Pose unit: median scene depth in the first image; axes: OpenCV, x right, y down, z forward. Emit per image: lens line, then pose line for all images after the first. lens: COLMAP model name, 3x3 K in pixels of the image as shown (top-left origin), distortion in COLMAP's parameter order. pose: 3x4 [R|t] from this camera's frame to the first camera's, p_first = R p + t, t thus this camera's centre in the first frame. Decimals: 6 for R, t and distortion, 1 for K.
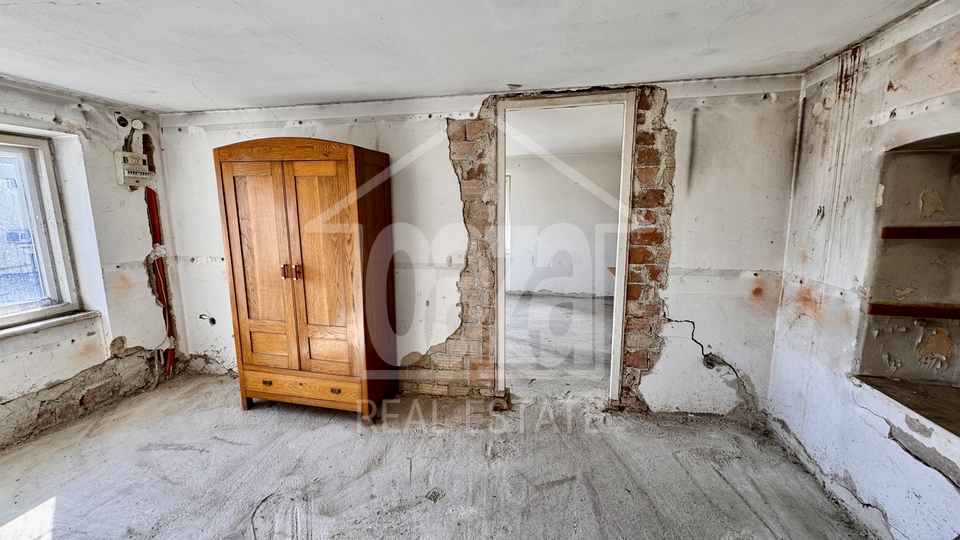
lens RADIAL K [[384.9, 0, 480.3], [0, 384.9, 268.7], [0, 0, 1]] dist [-0.000932, 0.000166]
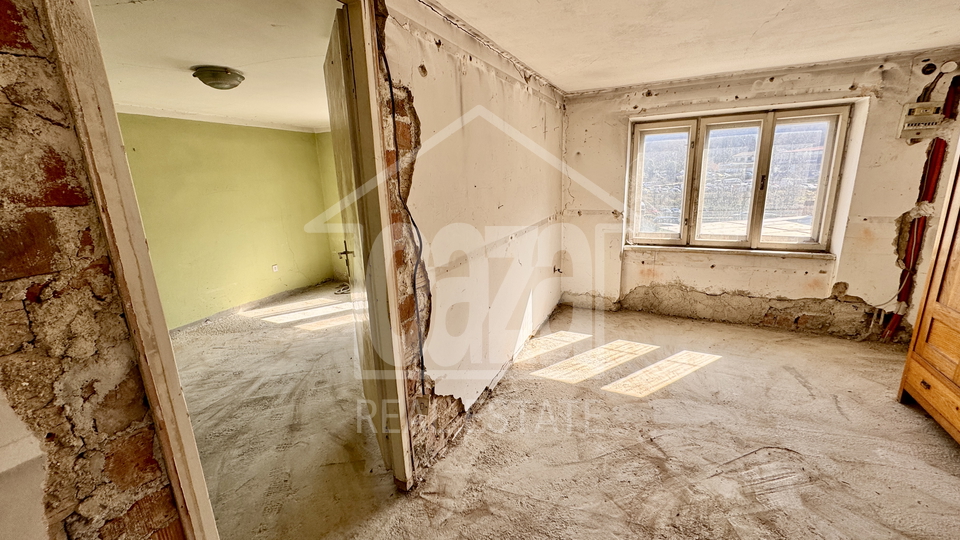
lens RADIAL K [[384.9, 0, 477.3], [0, 384.9, 270.0], [0, 0, 1]] dist [-0.000932, 0.000166]
pose [[-0.260508, 0.243545, -0.934249, 0.375122], [-0.118624, 0.952255, 0.281316, -0.044696], [0.958156, 0.184110, -0.219180, 0.232225]]
